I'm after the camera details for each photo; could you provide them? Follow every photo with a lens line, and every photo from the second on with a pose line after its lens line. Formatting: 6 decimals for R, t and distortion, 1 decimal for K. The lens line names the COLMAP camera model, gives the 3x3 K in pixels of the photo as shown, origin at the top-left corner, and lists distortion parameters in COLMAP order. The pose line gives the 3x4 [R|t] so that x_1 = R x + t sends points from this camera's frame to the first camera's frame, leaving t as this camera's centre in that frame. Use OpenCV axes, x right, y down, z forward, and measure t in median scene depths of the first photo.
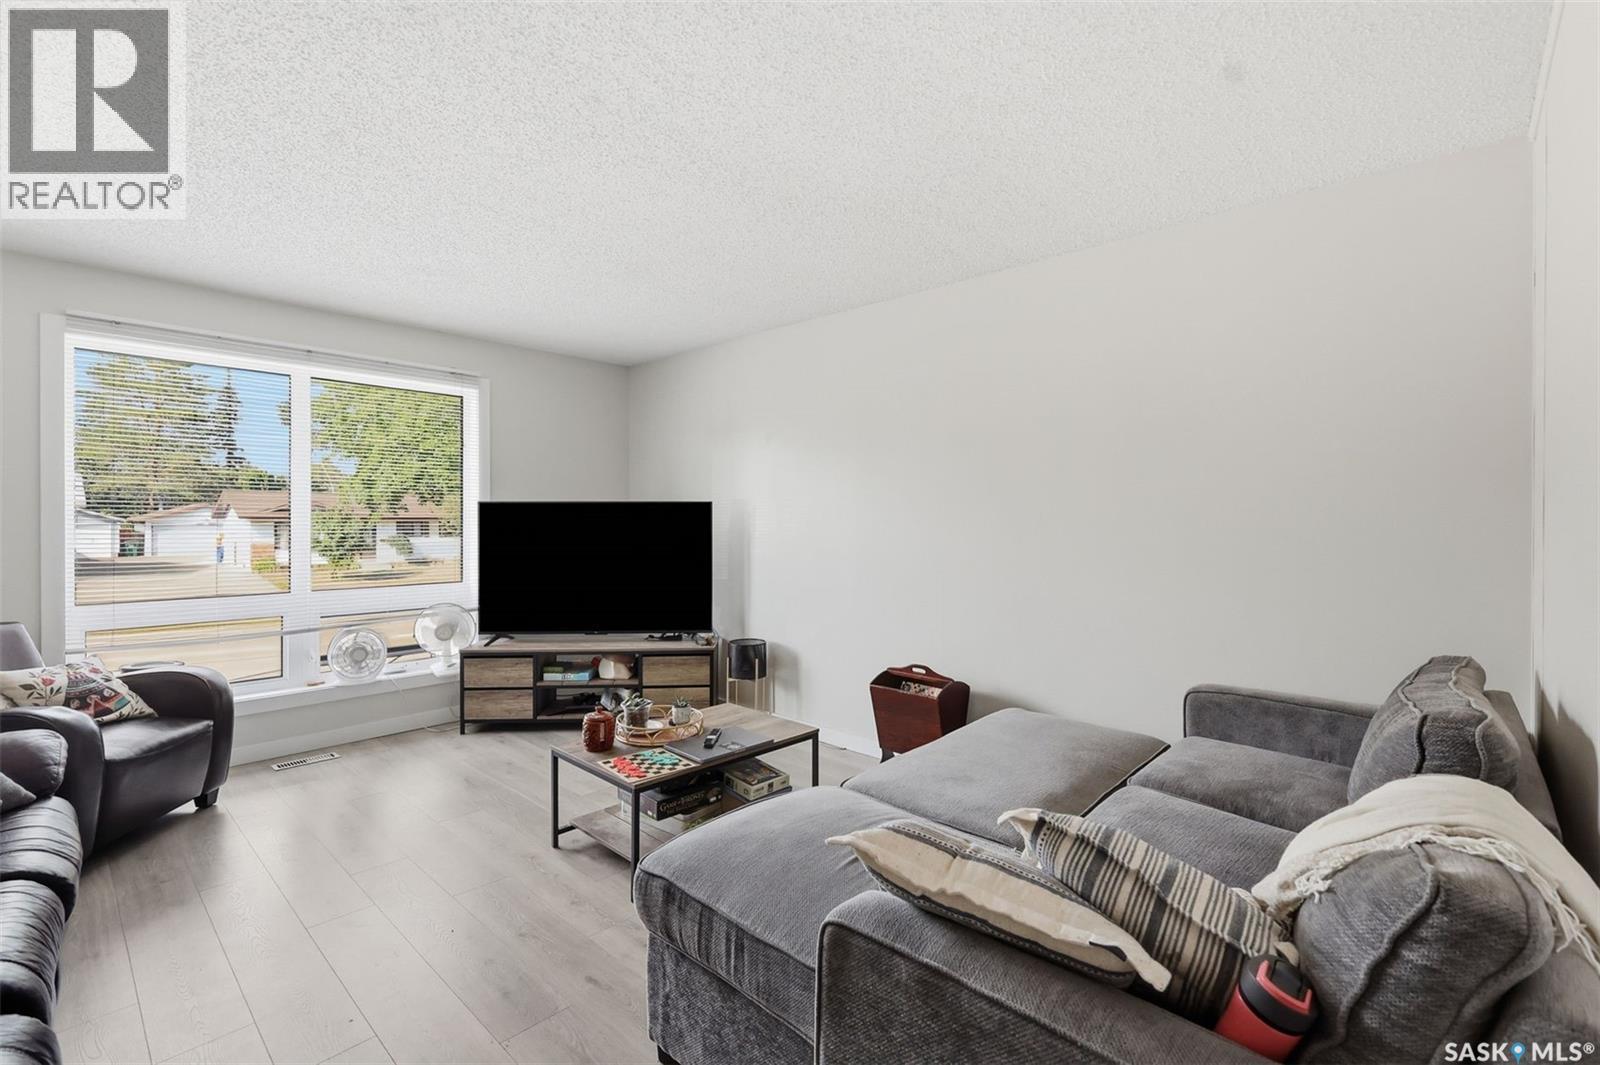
lens RADIAL K [[701.5, 0, 806.0], [0, 701.5, 520.0], [0, 0, 1]] dist [0.003072, 0.000403]
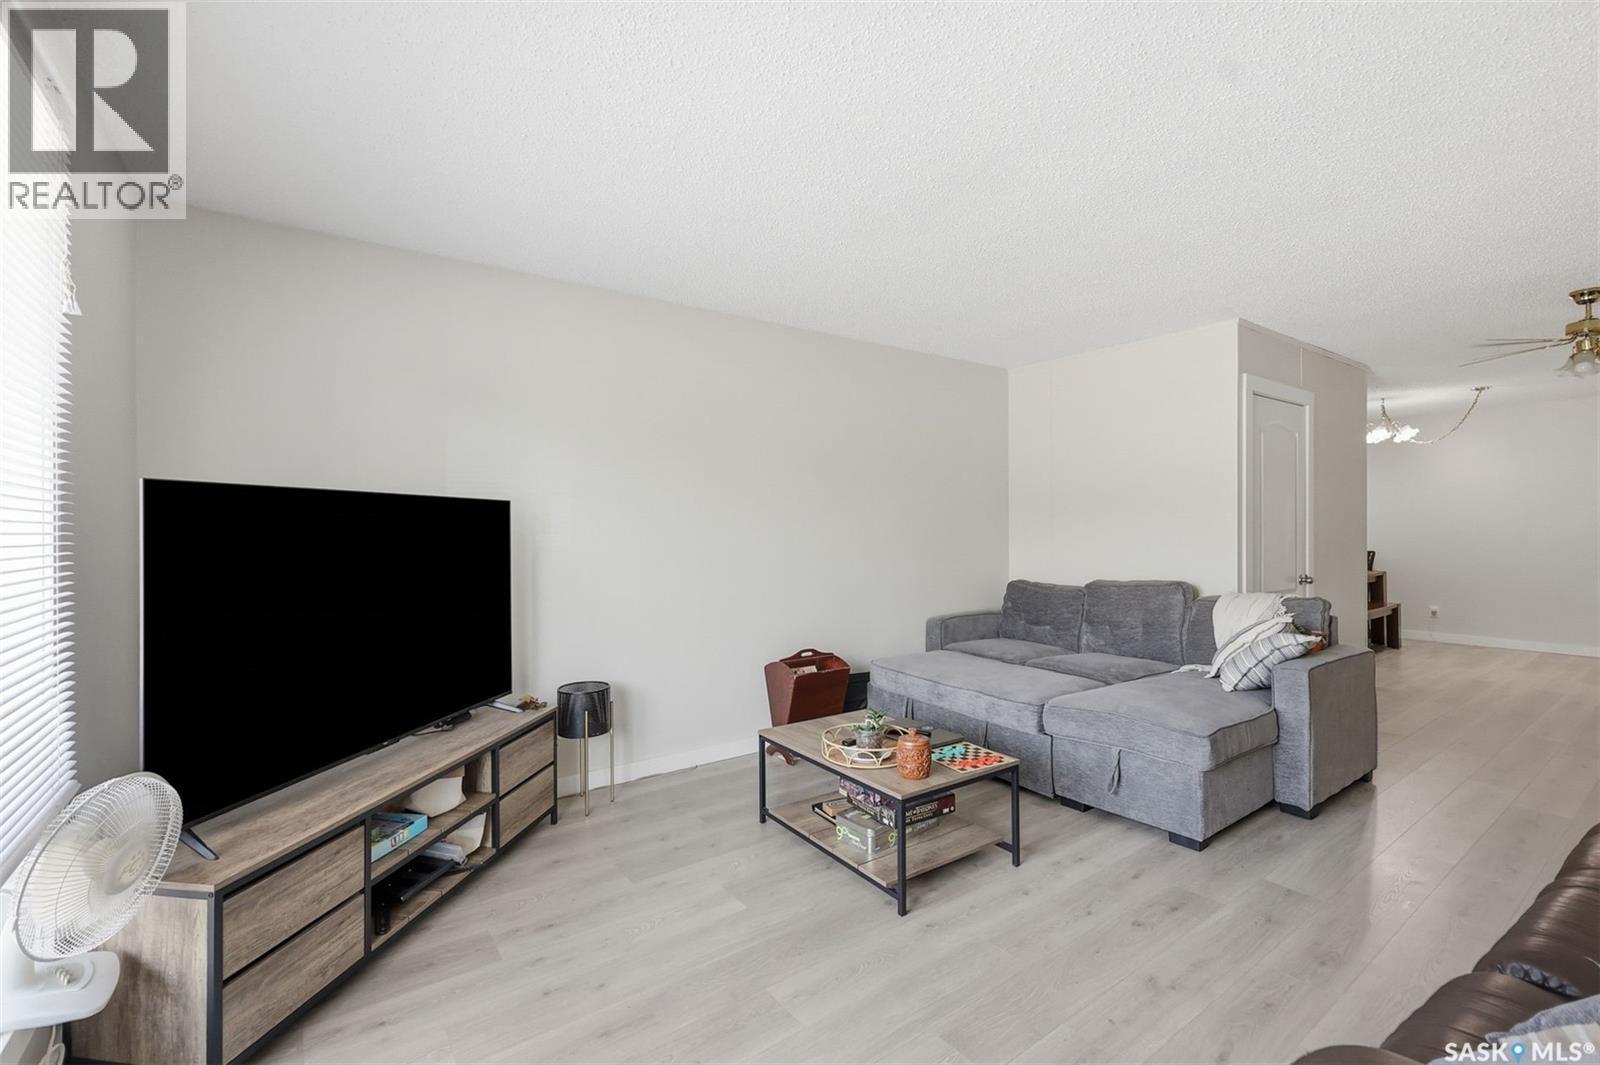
lens RADIAL K [[701.5, 0, 806.0], [0, 701.5, 520.0], [0, 0, 1]] dist [0.003072, 0.000403]
pose [[0.206265, 0.002154, 0.978494, -0.788809], [0.009520, 0.999946, -0.004208, -0.001992], [-0.978450, 0.010183, 0.206234, 0.613771]]
